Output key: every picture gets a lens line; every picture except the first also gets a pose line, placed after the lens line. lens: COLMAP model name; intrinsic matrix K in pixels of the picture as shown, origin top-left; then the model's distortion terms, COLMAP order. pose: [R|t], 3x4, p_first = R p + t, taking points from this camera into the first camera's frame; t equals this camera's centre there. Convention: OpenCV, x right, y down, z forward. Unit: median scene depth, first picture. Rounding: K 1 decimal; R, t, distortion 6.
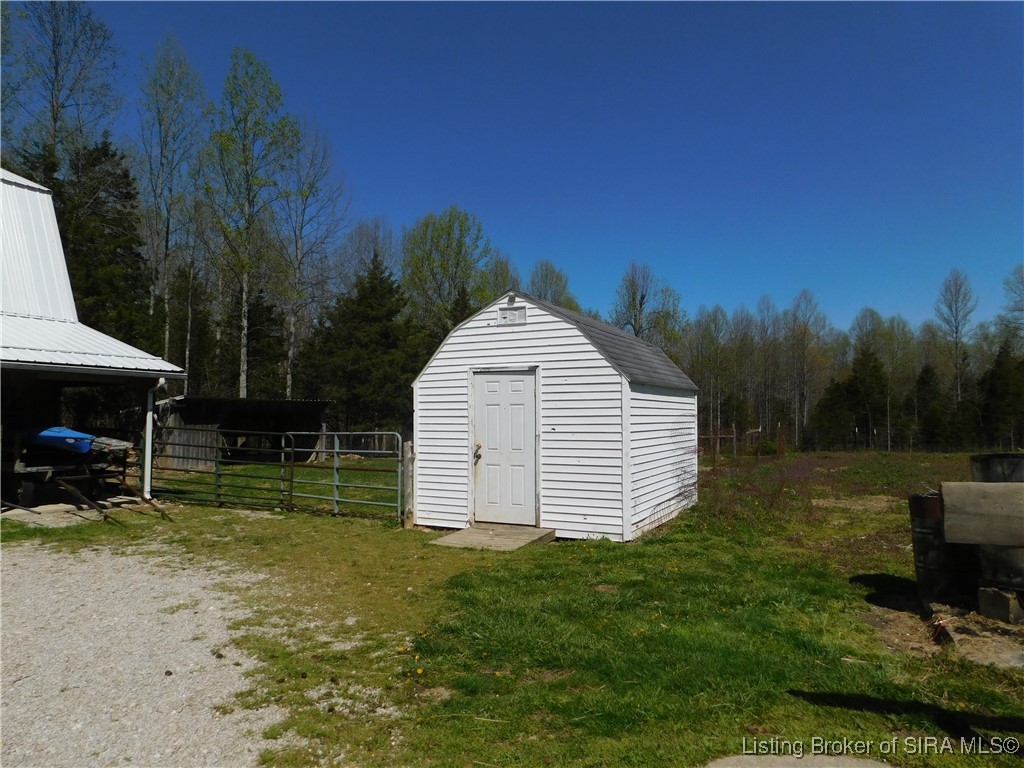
lens RADIAL K [[681.9, 0, 512.0], [0, 681.9, 384.0], [0, 0, 1]] dist [-0.003941, -0.002616]
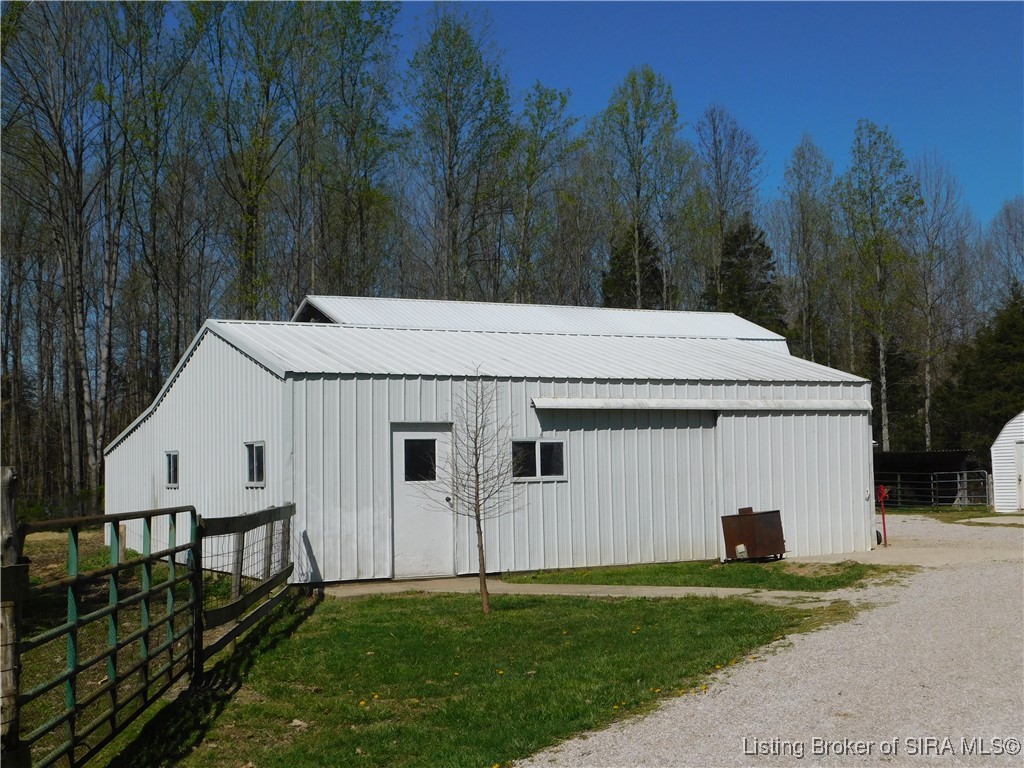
lens RADIAL K [[1343.2, 0, 512.0], [0, 1343.2, 384.0], [0, 0, 1]] dist [0.097518, -0.025876]
pose [[0.819096, -0.061831, -0.570315, 0.343133], [0.053760, 0.998073, -0.030995, -0.047807], [0.571132, -0.005272, 0.820841, -1.080178]]
